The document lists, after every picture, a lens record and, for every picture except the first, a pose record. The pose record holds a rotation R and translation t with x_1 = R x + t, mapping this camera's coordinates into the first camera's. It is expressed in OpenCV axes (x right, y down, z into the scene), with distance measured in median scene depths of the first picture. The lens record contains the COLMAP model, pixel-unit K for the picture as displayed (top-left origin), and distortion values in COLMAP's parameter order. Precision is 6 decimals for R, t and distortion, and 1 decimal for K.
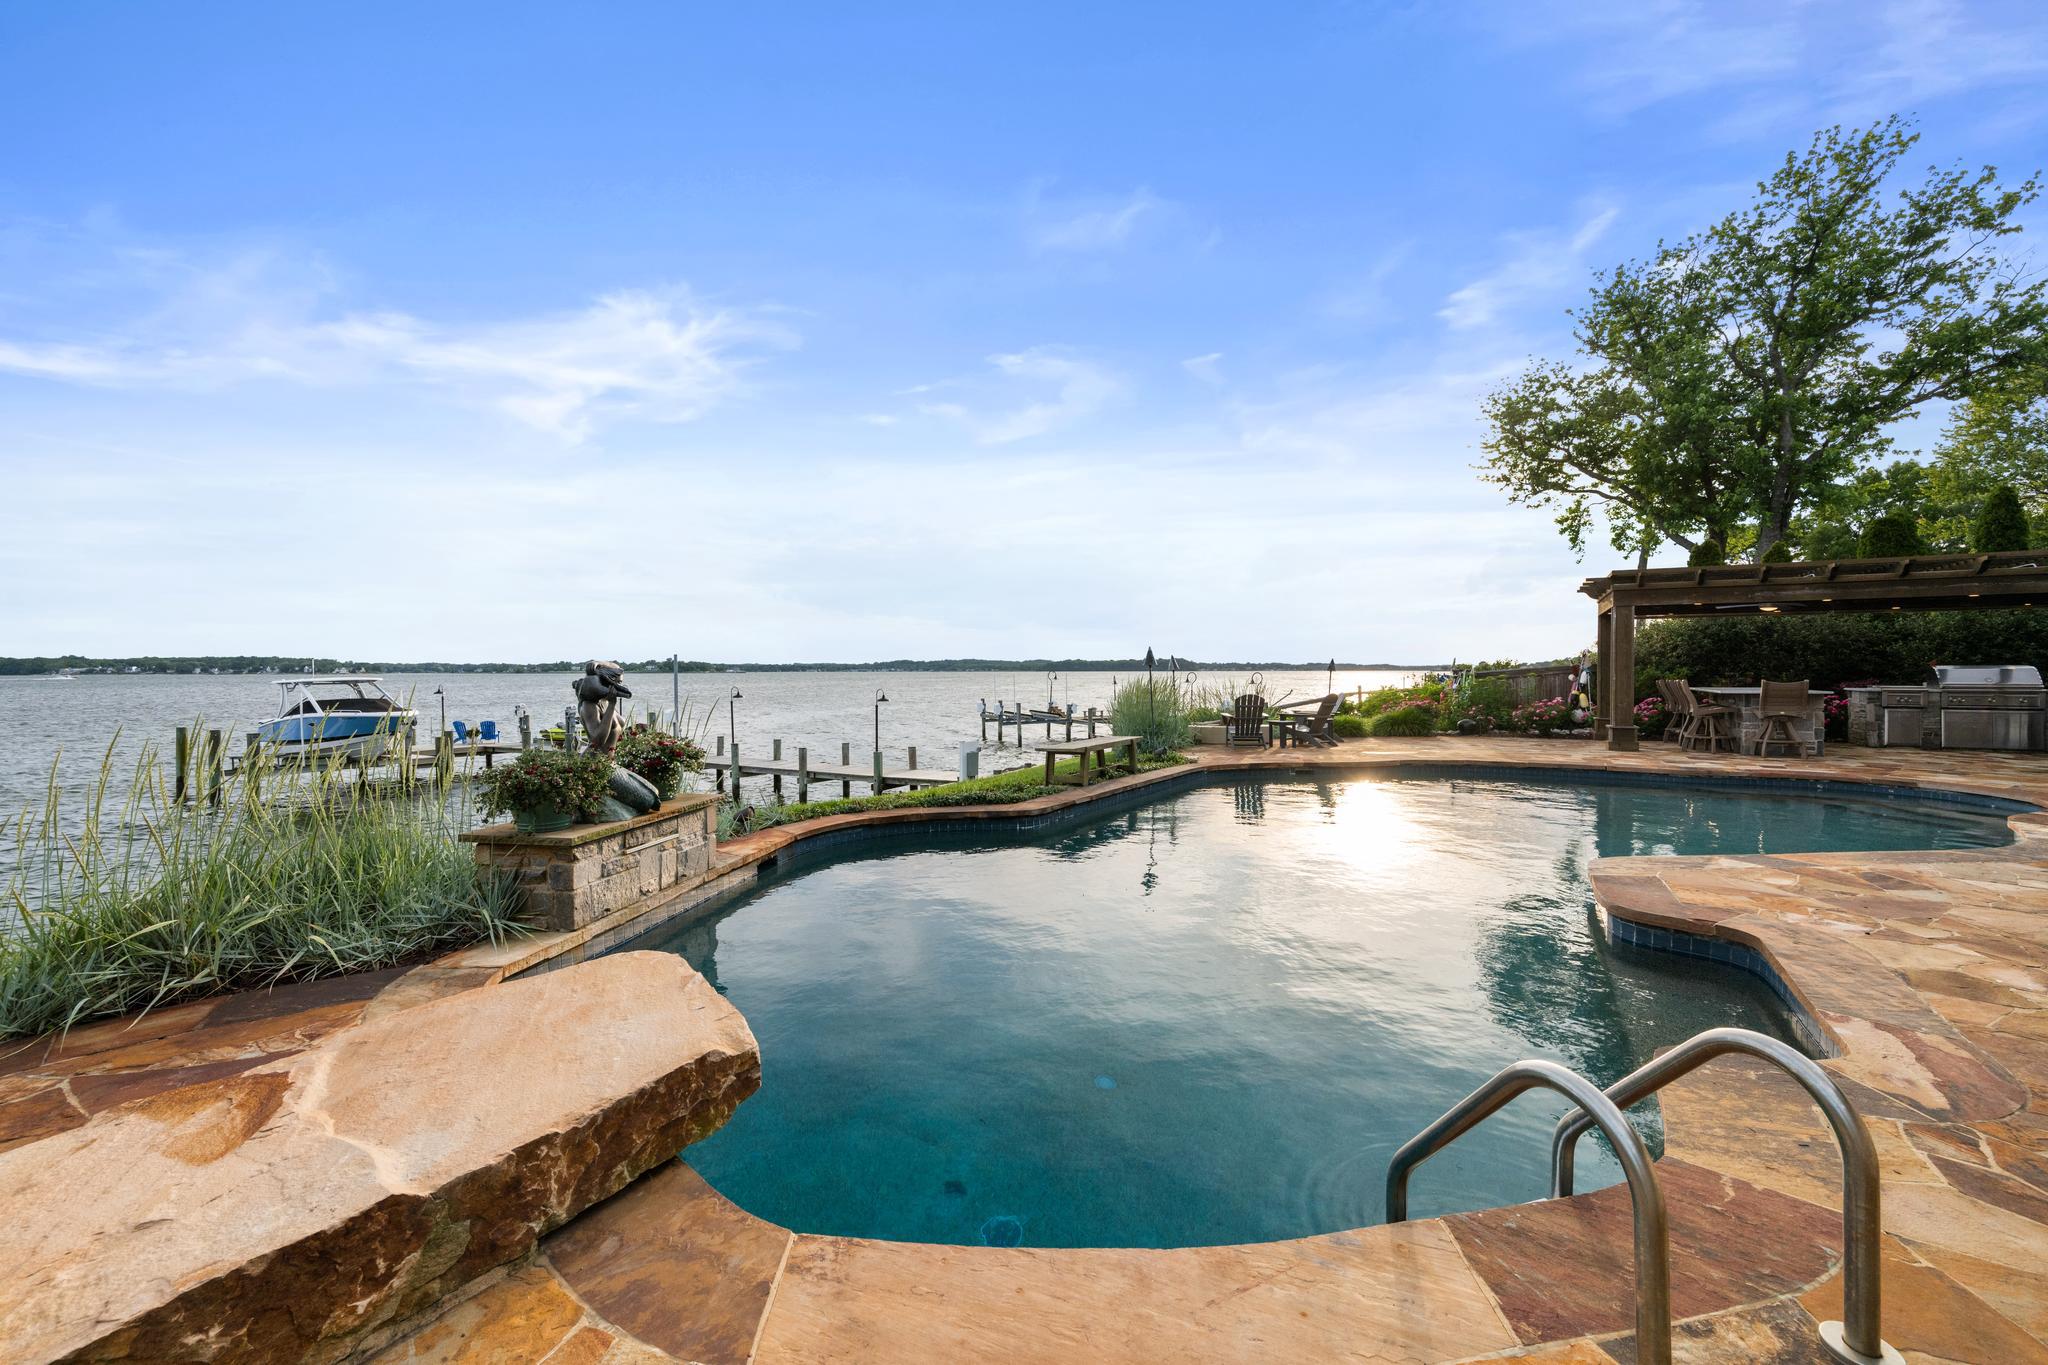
lens RADIAL K [[803.0, 0, 1024.0], [0, 803.0, 682.5], [0, 0, 1]] dist [-0.000850, -0.000149]
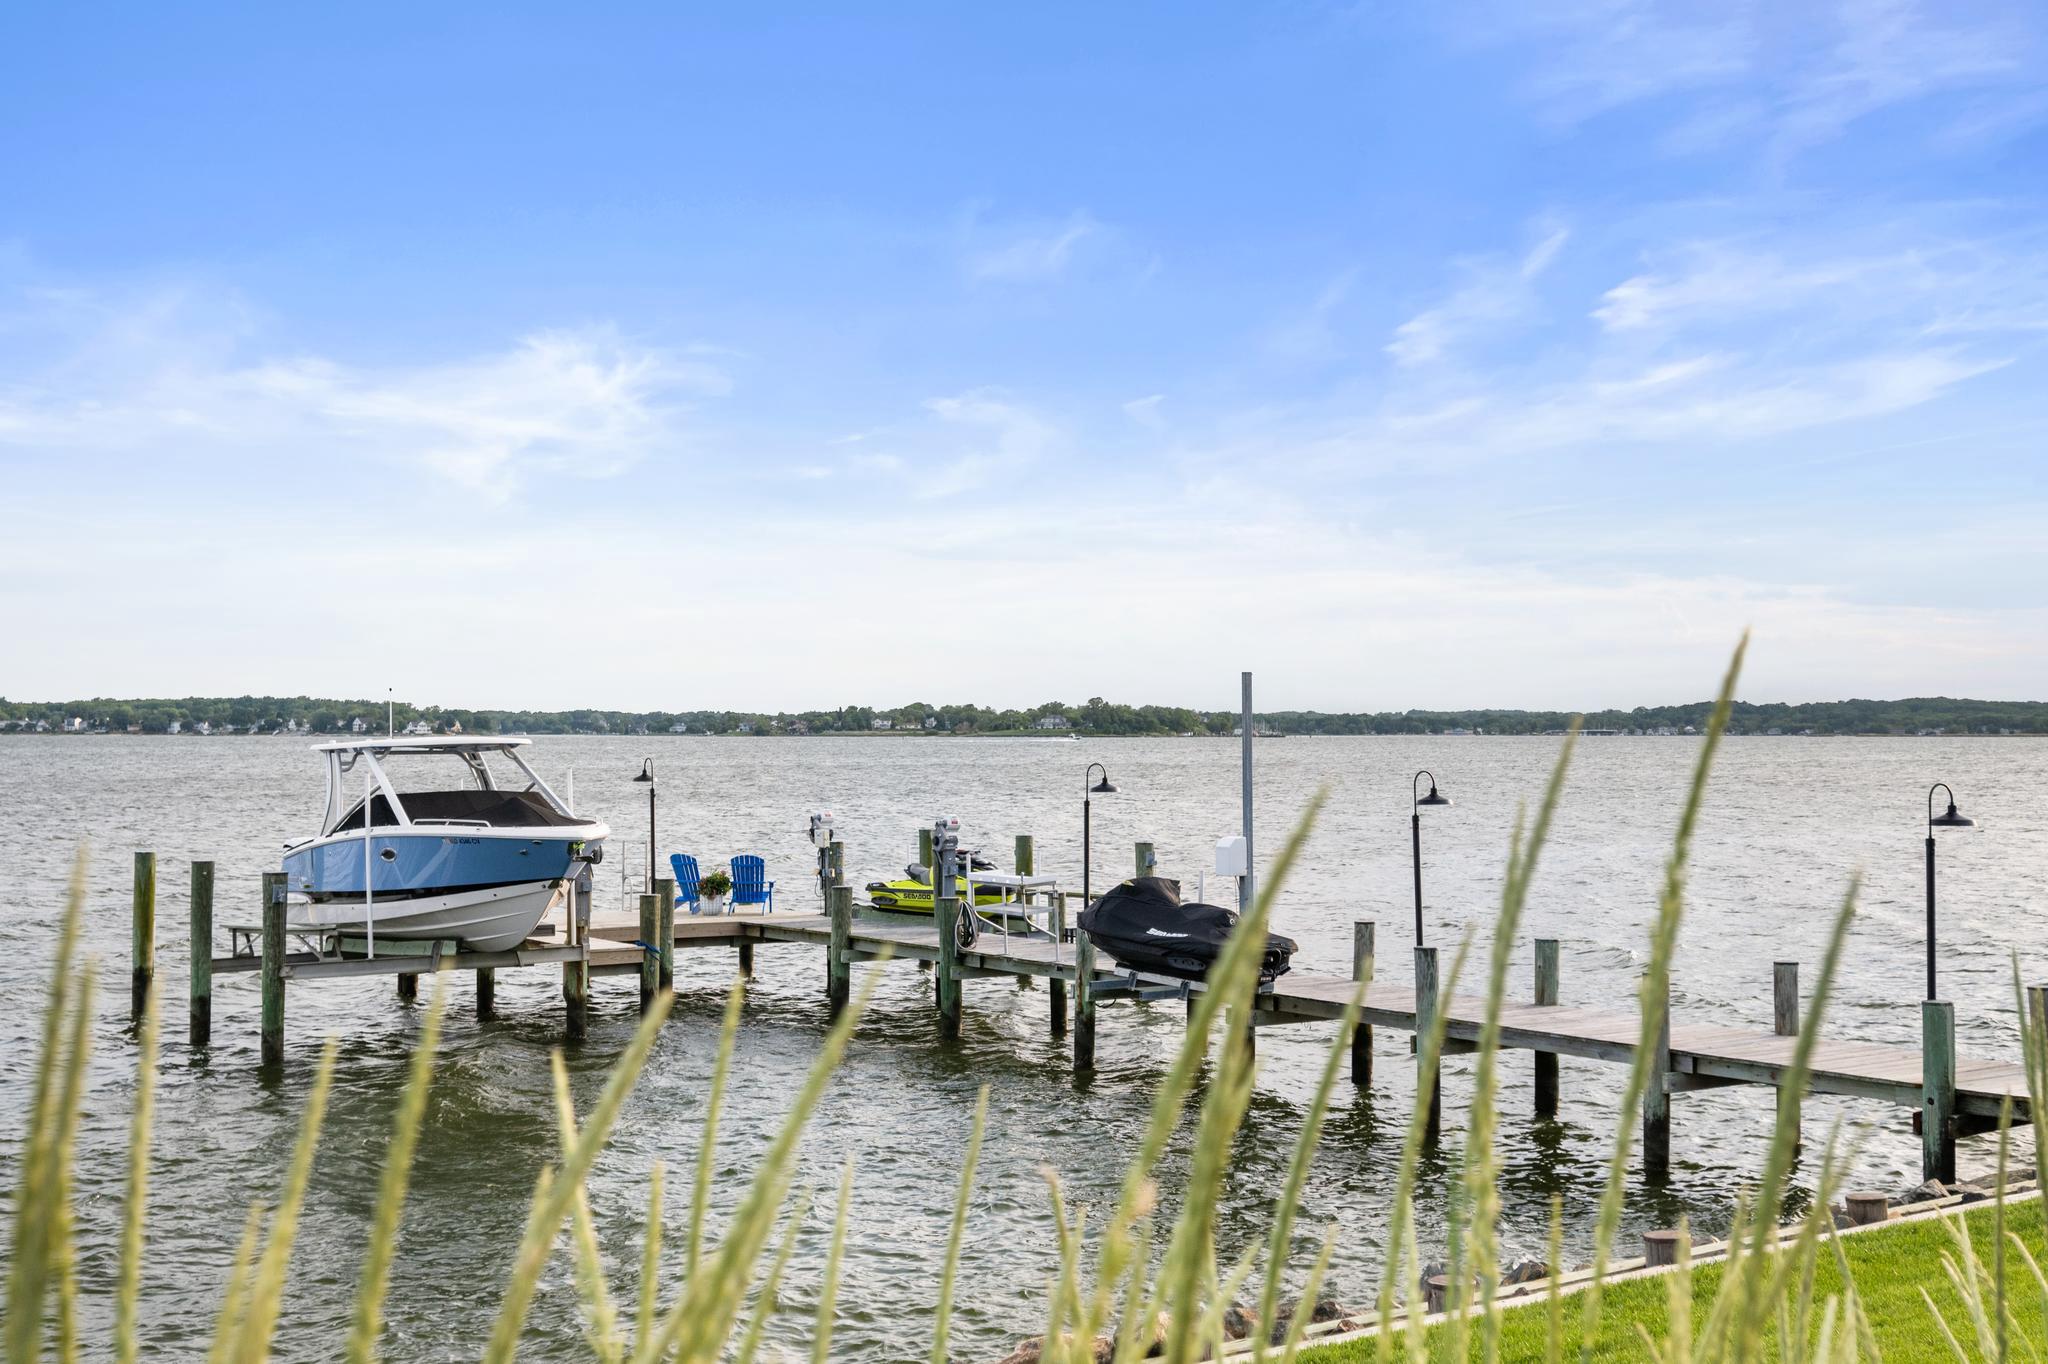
lens RADIAL K [[2216.1, 0, 1024.0], [0, 2216.1, 682.0], [0, 0, 1]] dist [0.007083, -0.001049]
pose [[0.906798, -0.006519, -0.421515, -0.113048], [-0.009492, 0.999311, -0.035874, 0.003013], [0.421458, 0.036532, 0.906112, 0.110141]]
